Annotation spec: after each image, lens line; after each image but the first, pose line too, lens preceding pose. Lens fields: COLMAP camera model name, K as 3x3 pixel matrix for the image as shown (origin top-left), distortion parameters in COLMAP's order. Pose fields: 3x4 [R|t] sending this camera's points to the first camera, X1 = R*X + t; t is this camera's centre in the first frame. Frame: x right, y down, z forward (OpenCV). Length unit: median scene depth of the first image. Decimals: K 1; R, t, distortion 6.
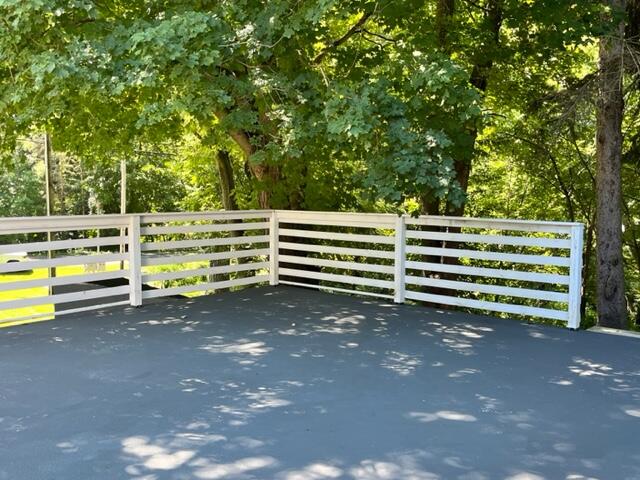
lens RADIAL K [[690.9, 0, 320.0], [0, 690.9, 240.0], [0, 0, 1]] dist [0.007371, -0.012997]
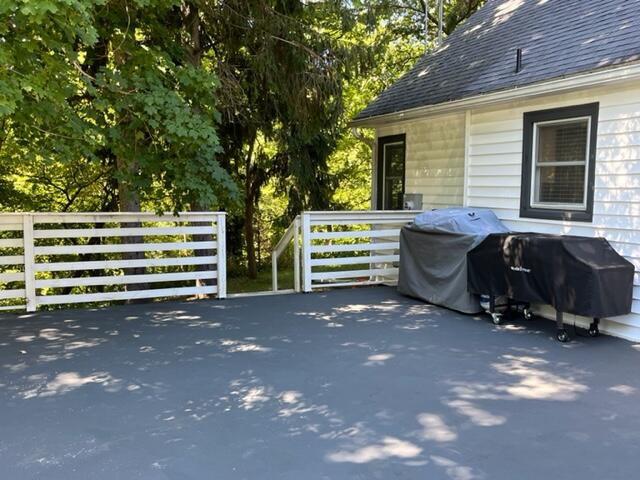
lens RADIAL K [[633.6, 0, 328.9], [0, 633.6, 241.0], [0, 0, 1]] dist [0.045480, -0.018198]
pose [[0.431908, -0.088112, 0.897603, -0.636619], [0.076817, 0.995194, 0.060730, -0.030045], [-0.898641, 0.042721, 0.436601, 0.393826]]
